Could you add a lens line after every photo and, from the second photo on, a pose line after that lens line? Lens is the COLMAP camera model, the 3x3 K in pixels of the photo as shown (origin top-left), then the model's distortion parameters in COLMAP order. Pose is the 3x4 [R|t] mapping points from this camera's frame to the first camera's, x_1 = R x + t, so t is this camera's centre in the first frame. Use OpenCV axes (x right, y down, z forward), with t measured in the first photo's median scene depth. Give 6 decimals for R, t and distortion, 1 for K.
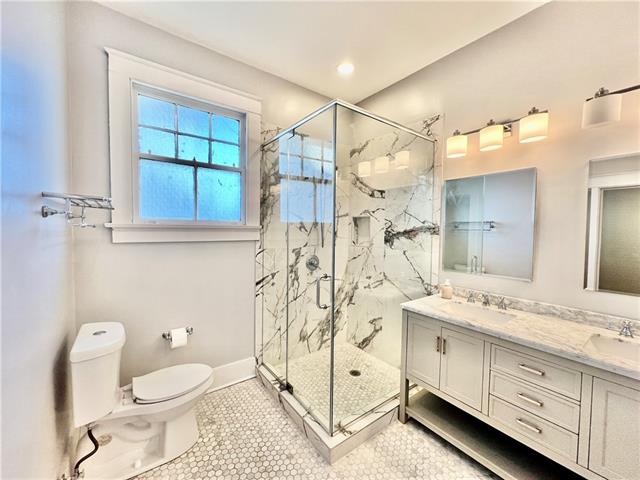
lens RADIAL K [[258.5, 0, 320.8], [0, 258.5, 239.8], [0, 0, 1]] dist [-0.000205, -0.000037]
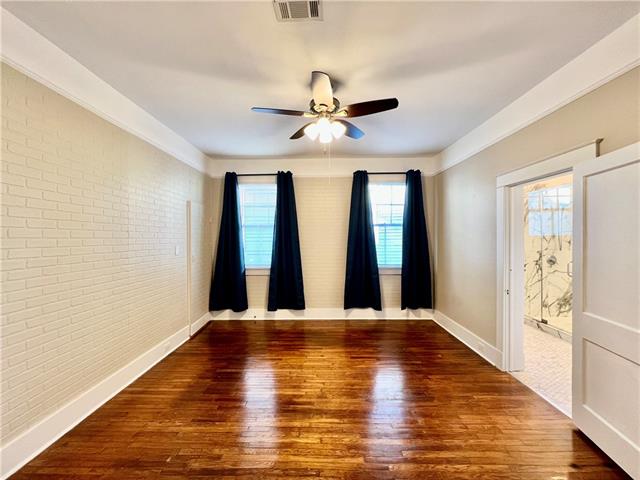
lens RADIAL K [[258.5, 0, 318.2], [0, 258.5, 239.3], [0, 0, 1]] dist [-0.000205, -0.000037]
pose [[0.794761, -0.011848, -0.606807, -0.211560], [-0.013832, 0.999196, -0.037625, 0.039242], [0.606765, 0.038297, 0.793958, -1.184589]]
